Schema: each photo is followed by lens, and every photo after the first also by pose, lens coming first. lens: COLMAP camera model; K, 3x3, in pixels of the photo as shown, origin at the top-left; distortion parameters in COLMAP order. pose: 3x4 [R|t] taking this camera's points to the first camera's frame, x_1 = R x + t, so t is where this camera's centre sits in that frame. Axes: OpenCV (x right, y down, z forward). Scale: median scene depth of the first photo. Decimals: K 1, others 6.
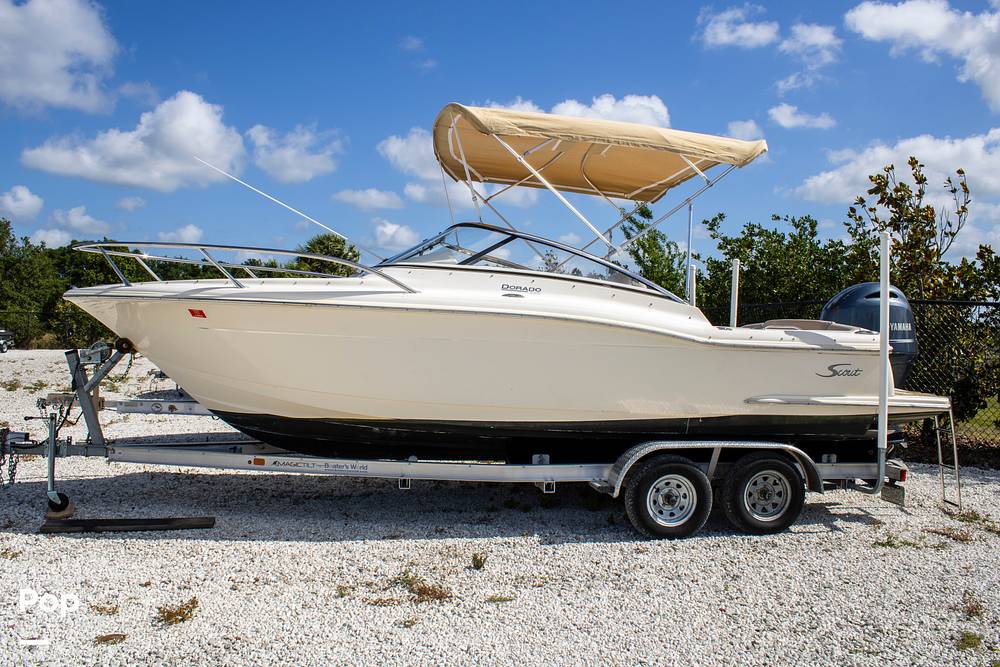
lens RADIAL K [[830.1, 0, 503.5], [0, 830.1, 330.6], [0, 0, 1]] dist [-0.174612, 0.161579]
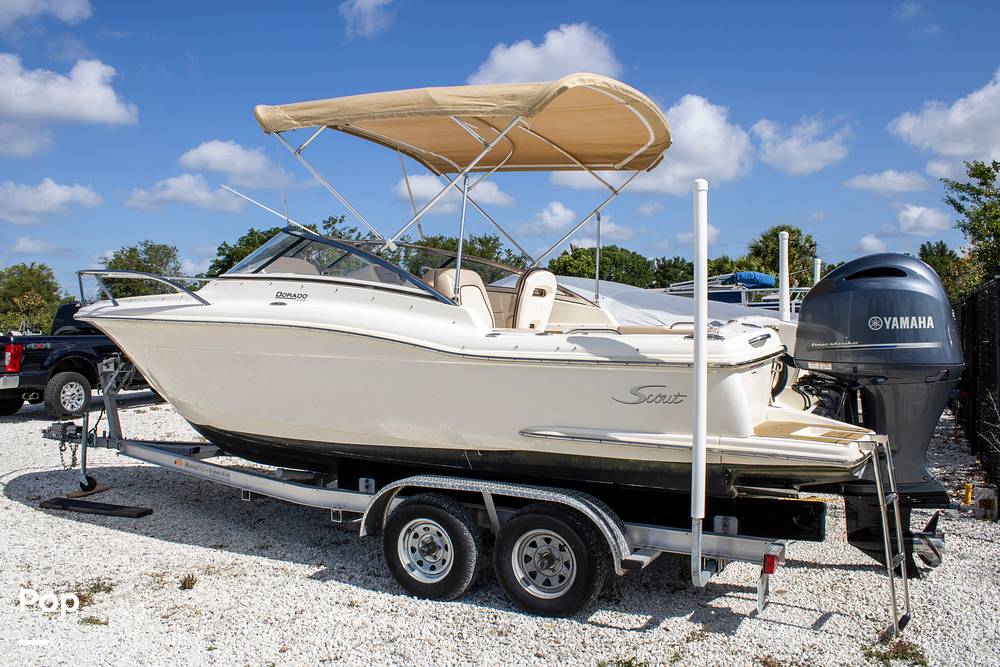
lens RADIAL K [[830.1, 0, 503.5], [0, 830.1, 330.6], [0, 0, 1]] dist [-0.174612, 0.161579]
pose [[0.821716, -0.019017, -0.569580, 0.704975], [0.021881, 0.999759, -0.001814, -0.004928], [0.569478, -0.010973, 0.821934, 0.372326]]
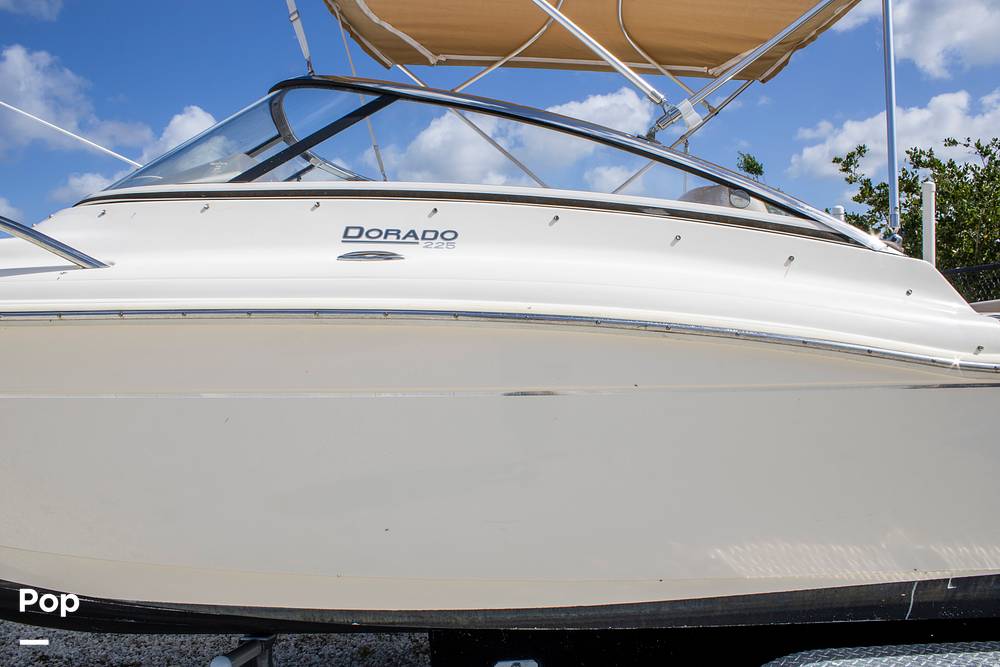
lens RADIAL K [[830.1, 0, 503.5], [0, 830.1, 330.6], [0, 0, 1]] dist [-0.174612, 0.161579]
pose [[0.990482, -0.053836, -0.126676, 0.101021], [0.054365, 0.998521, 0.000722, -0.008935], [0.126449, -0.007602, 0.991944, 0.643667]]
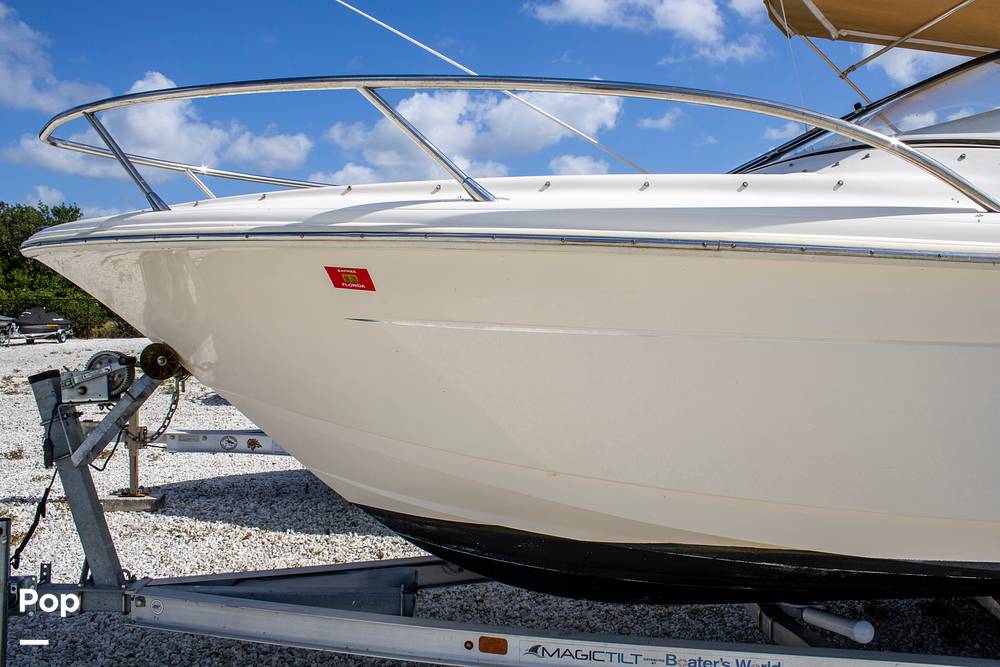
lens RADIAL K [[830.1, 0, 503.5], [0, 830.1, 330.6], [0, 0, 1]] dist [-0.174612, 0.161579]
pose [[0.997425, -0.007580, -0.071313, -0.274396], [0.009053, 0.999752, 0.020359, -0.005052], [0.071141, -0.020952, 0.997246, 0.621539]]
